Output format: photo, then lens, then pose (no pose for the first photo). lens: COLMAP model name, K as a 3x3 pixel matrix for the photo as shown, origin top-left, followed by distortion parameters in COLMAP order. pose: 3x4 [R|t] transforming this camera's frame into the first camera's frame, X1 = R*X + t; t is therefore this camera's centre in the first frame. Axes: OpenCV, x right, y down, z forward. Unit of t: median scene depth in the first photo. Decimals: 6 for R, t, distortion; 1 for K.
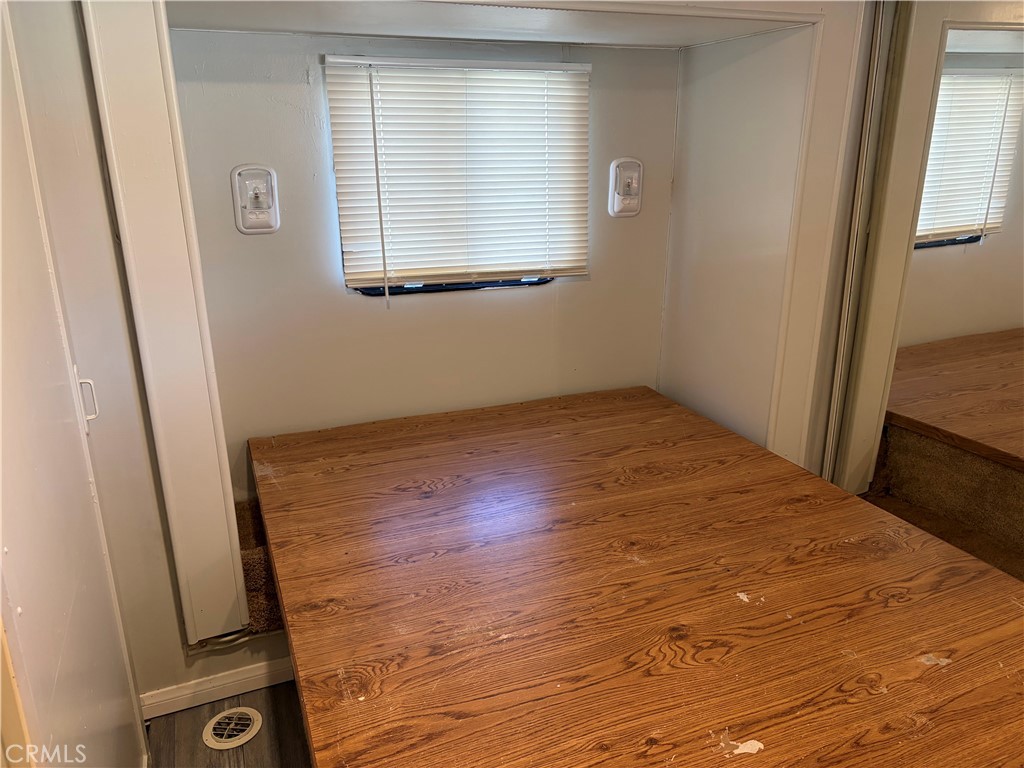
lens RADIAL K [[768.1, 0, 513.5], [0, 768.1, 382.3], [0, 0, 1]] dist [0.075503, -0.086509]
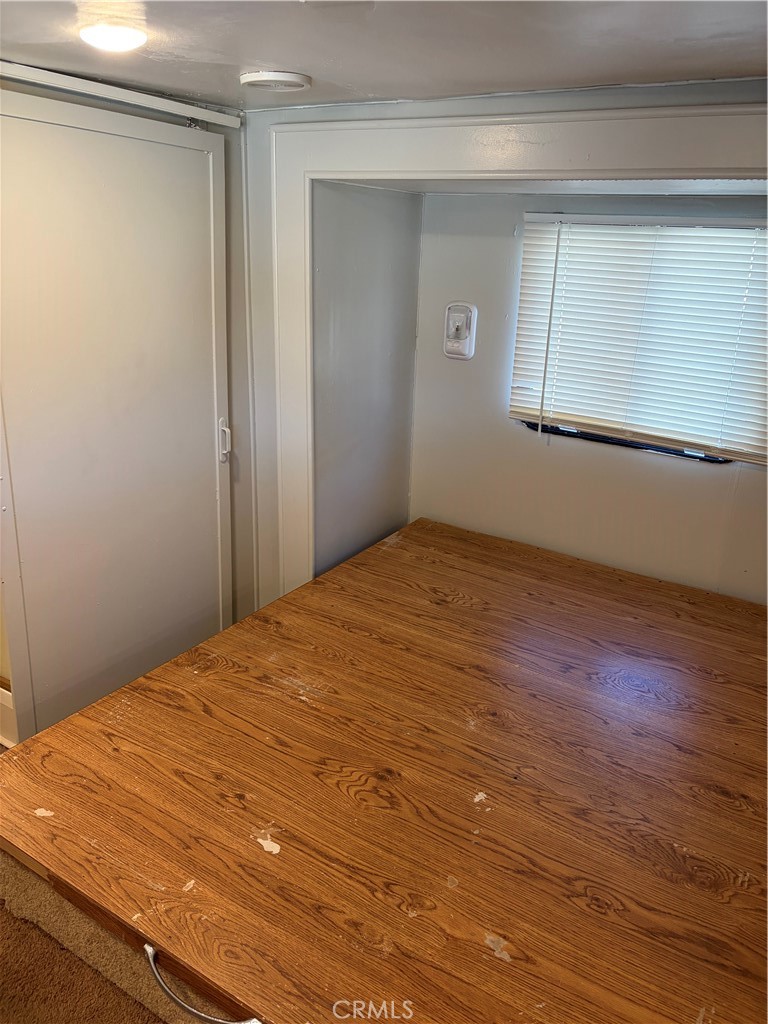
lens RADIAL K [[768.1, 0, 387.0], [0, 768.1, 509.4], [0, 0, 1]] dist [0.075503, -0.086509]
pose [[0.582623, 0.306314, -0.752809, 0.676971], [-0.288927, 0.943814, 0.160424, -0.148589], [0.759652, 0.124040, 0.638390, 0.195200]]
